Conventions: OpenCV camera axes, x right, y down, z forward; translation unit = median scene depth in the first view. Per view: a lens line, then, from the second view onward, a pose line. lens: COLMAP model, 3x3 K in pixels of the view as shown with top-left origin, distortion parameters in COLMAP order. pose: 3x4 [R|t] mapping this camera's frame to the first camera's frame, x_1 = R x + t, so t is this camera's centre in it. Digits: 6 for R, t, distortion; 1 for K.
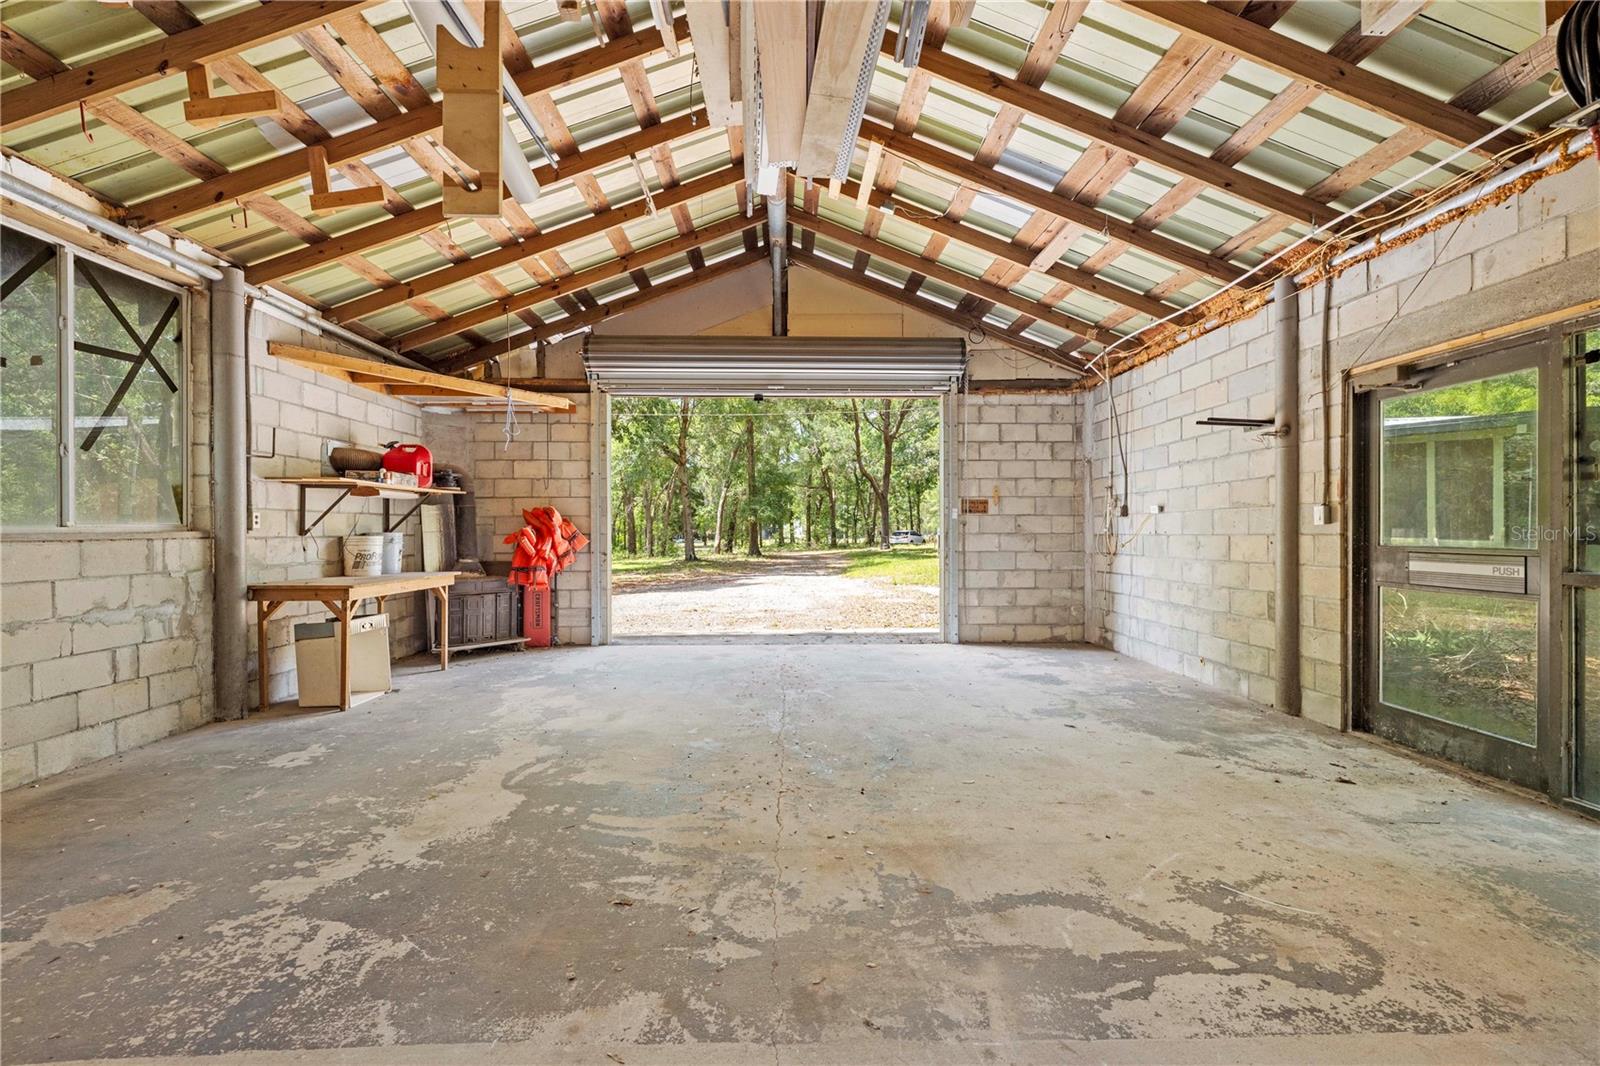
lens RADIAL K [[677.6, 0, 800.0], [0, 677.6, 533.0], [0, 0, 1]] dist [-0.001816, -0.000286]
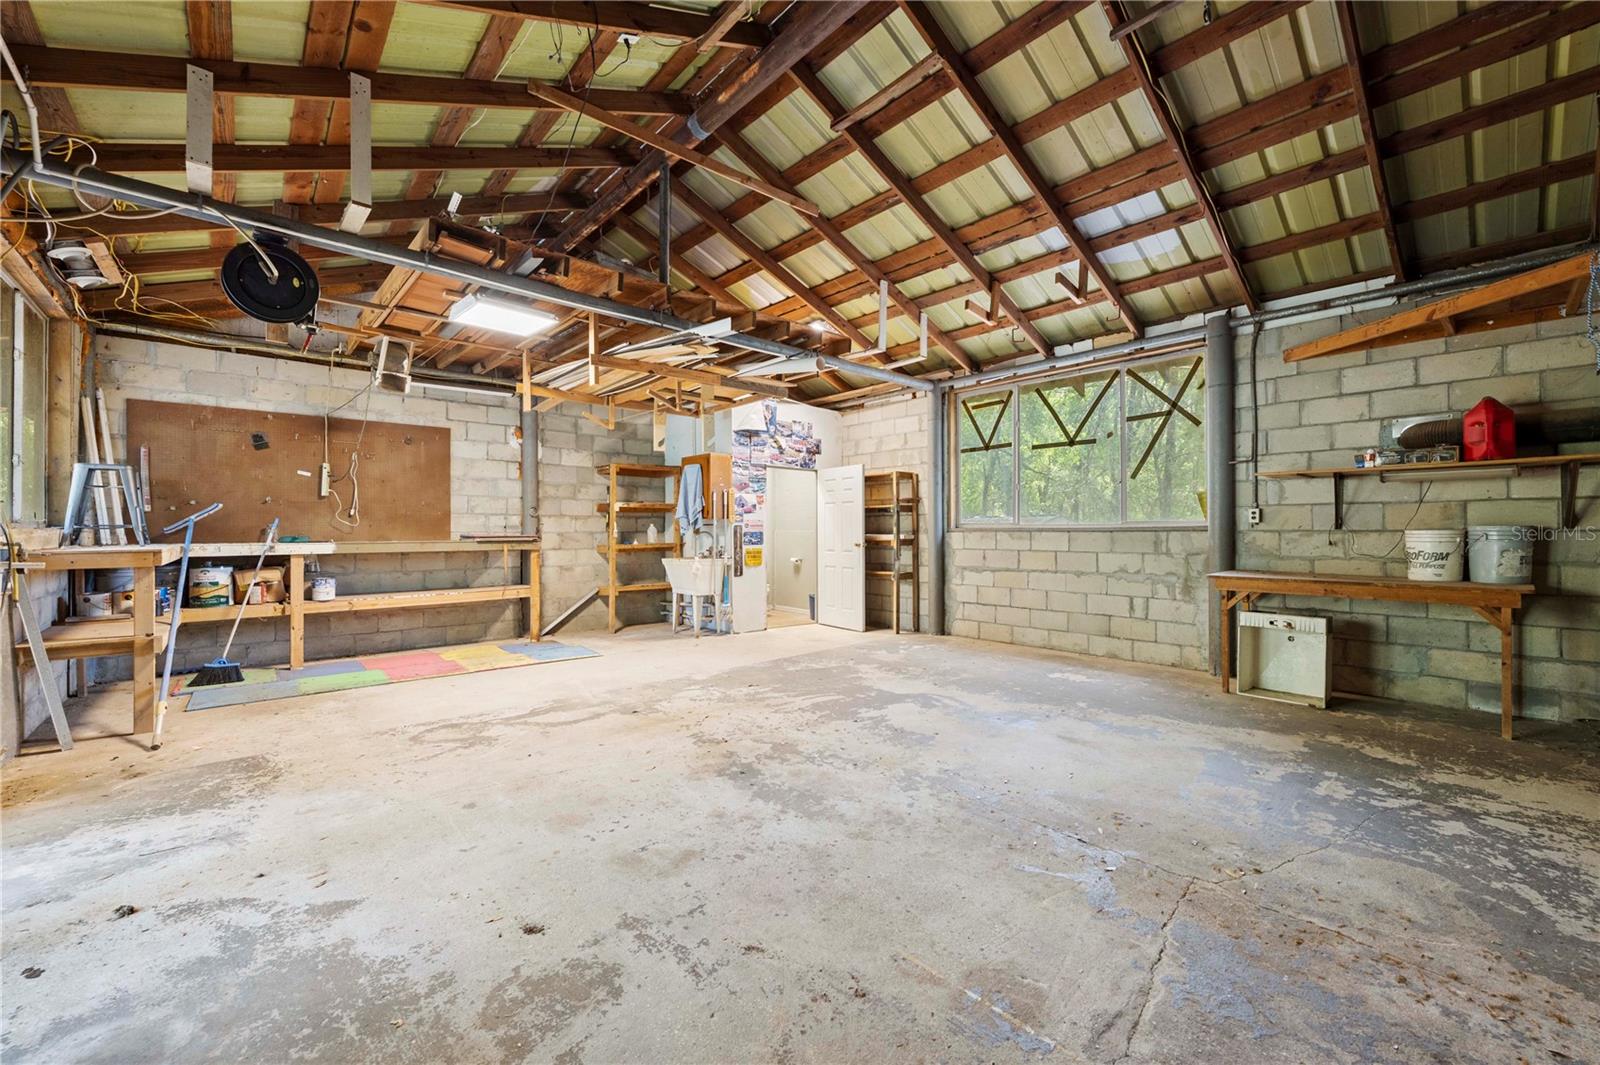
lens RADIAL K [[641.8, 0, 797.1], [0, 641.8, 521.4], [0, 0, 1]] dist [0.000431, -0.000056]
pose [[-0.769071, -0.002953, -0.639157, 0.673981], [0.003029, 0.999961, -0.008264, -0.003758], [0.639156, -0.008291, -0.769032, 1.817205]]
